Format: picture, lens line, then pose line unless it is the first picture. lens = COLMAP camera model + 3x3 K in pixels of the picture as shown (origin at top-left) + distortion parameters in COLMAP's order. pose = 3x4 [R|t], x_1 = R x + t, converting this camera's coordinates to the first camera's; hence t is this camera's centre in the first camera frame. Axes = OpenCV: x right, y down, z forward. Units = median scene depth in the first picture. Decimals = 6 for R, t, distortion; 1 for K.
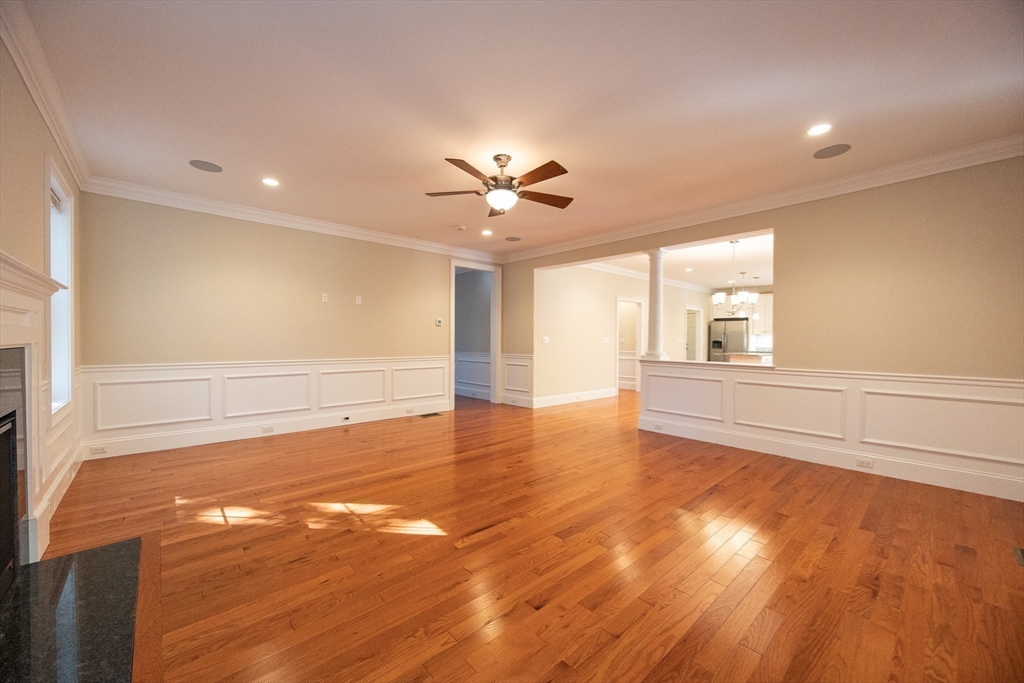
lens RADIAL K [[393.8, 0, 512.3], [0, 393.8, 340.1], [0, 0, 1]] dist [-0.001308, -0.000833]
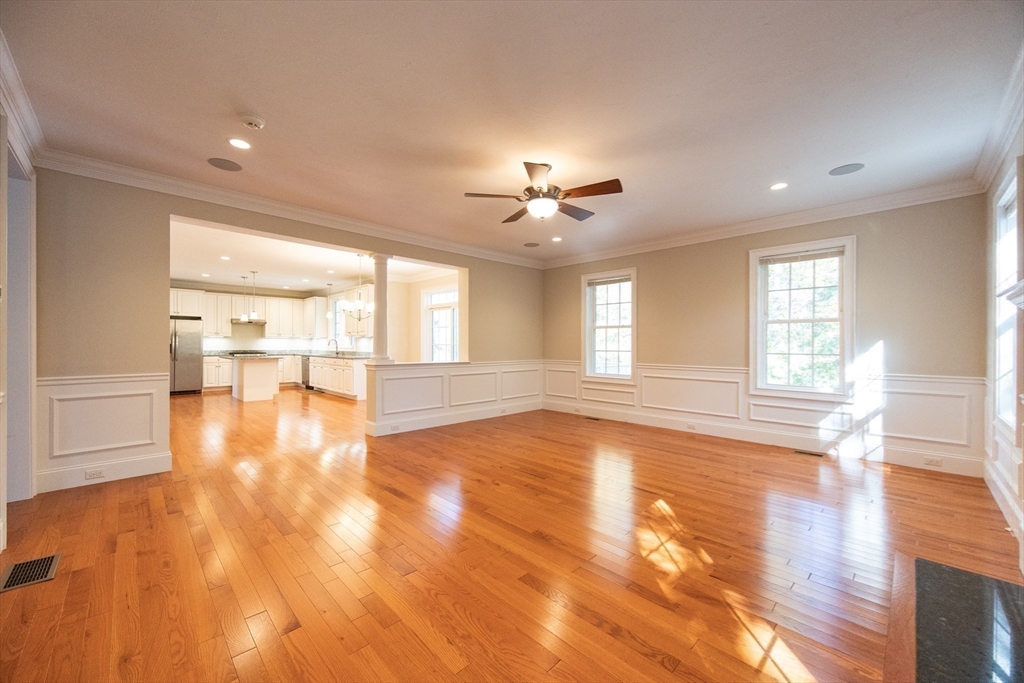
lens RADIAL K [[393.8, 0, 511.8], [0, 393.8, 345.0], [0, 0, 1]] dist [-0.001308, -0.000833]
pose [[-0.044225, -0.008815, 0.998983, -0.688294], [-0.002255, 0.999959, 0.008723, -0.008080], [-0.999019, -0.001867, -0.044243, 0.748450]]
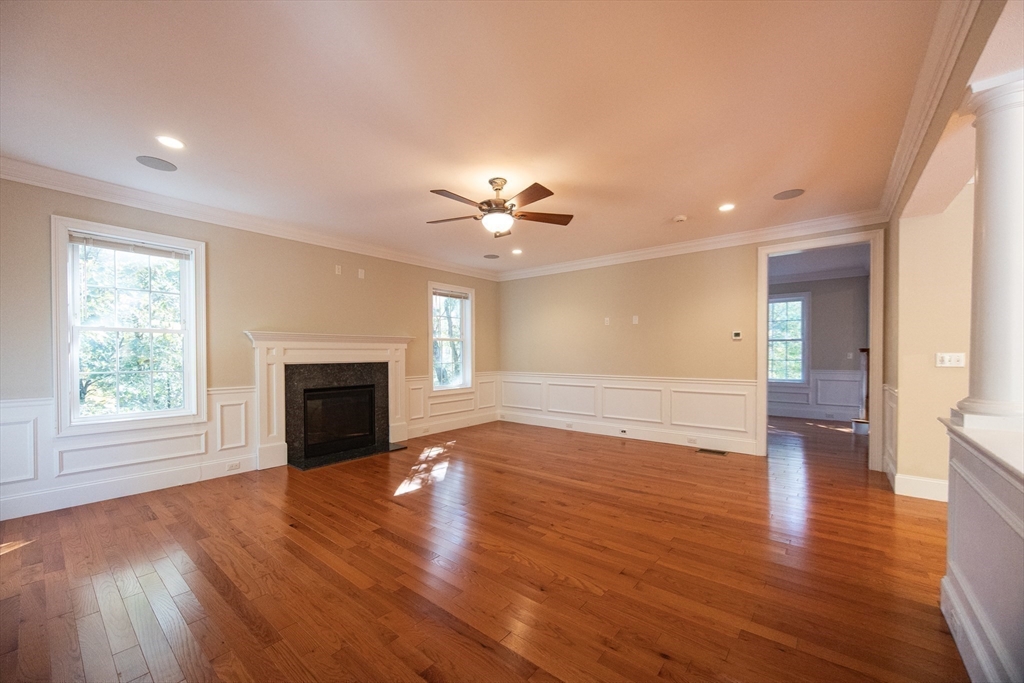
lens RADIAL K [[393.8, 0, 515.1], [0, 393.8, 355.5], [0, 0, 1]] dist [-0.001308, -0.000833]
pose [[0.156656, 0.000145, -0.987653, 0.756672], [0.003051, 0.999995, 0.000631, -0.013219], [0.987648, -0.003112, 0.156655, 0.685321]]
